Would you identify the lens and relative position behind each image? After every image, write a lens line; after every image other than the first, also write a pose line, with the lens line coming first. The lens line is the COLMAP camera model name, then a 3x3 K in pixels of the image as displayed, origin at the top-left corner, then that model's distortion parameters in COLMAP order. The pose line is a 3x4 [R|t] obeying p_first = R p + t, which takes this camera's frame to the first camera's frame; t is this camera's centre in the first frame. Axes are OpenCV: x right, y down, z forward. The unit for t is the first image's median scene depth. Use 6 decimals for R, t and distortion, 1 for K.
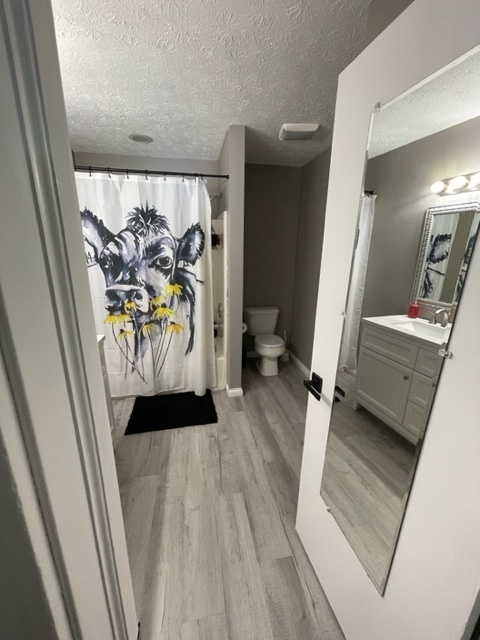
lens RADIAL K [[257.0, 0, 240.8], [0, 257.0, 319.8], [0, 0, 1]] dist [-0.006179, 0.002099]
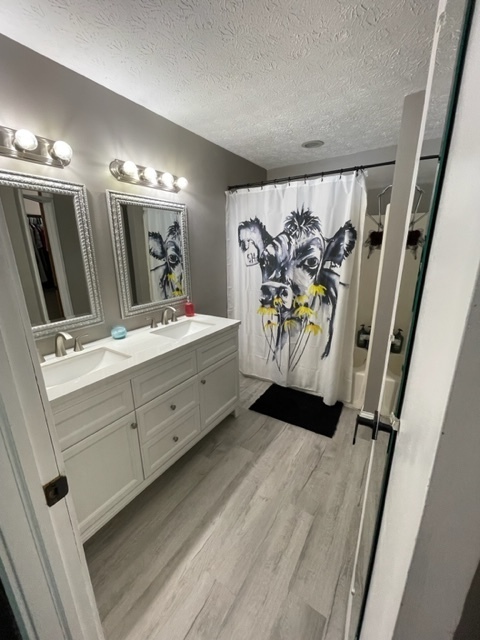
lens RADIAL K [[257.0, 0, 240.6], [0, 257.0, 320.2], [0, 0, 1]] dist [-0.006179, 0.002099]
pose [[0.718033, 0.170422, -0.674822, 0.229834], [-0.170544, 0.983083, 0.066807, -0.021034], [0.674792, 0.067118, 0.734950, 0.081122]]
